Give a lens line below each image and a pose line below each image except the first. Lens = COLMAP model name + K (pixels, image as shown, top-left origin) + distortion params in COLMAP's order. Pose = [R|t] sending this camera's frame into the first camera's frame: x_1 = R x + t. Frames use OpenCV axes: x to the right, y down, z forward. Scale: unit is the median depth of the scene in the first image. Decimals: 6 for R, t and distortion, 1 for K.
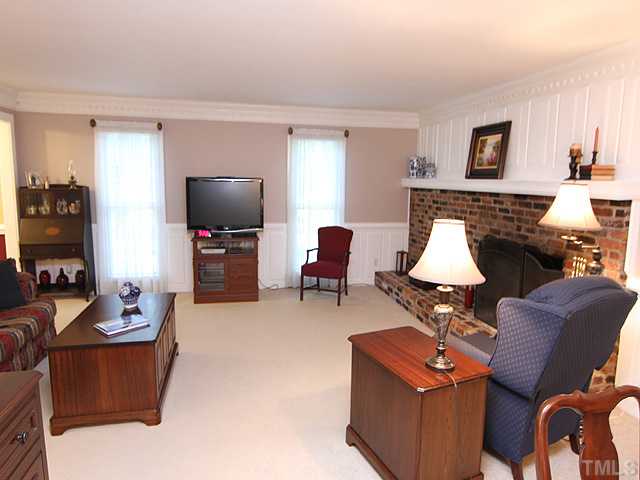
lens RADIAL K [[408.9, 0, 320.1], [0, 408.9, 237.6], [0, 0, 1]] dist [-0.000154, -0.000078]
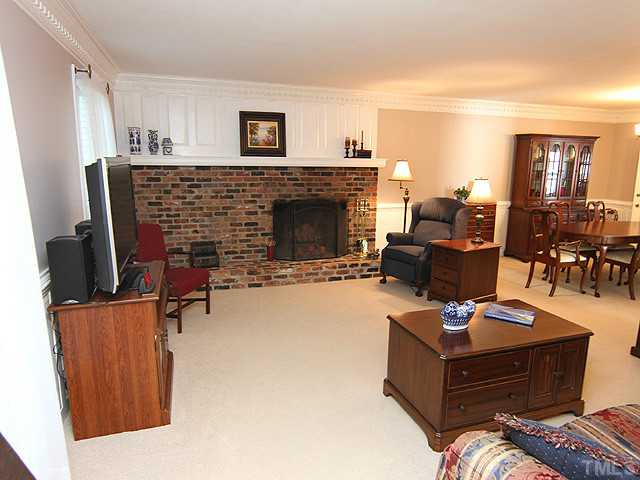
lens RADIAL K [[403.8, 0, 317.9], [0, 403.8, 235.0], [0, 0, 1]] dist [-0.047878, -0.004750]
pose [[-0.094877, -0.188422, 0.977494, -0.886217], [0.130487, 0.971098, 0.199855, -0.138912], [-0.986900, 0.146512, -0.067548, 0.992608]]
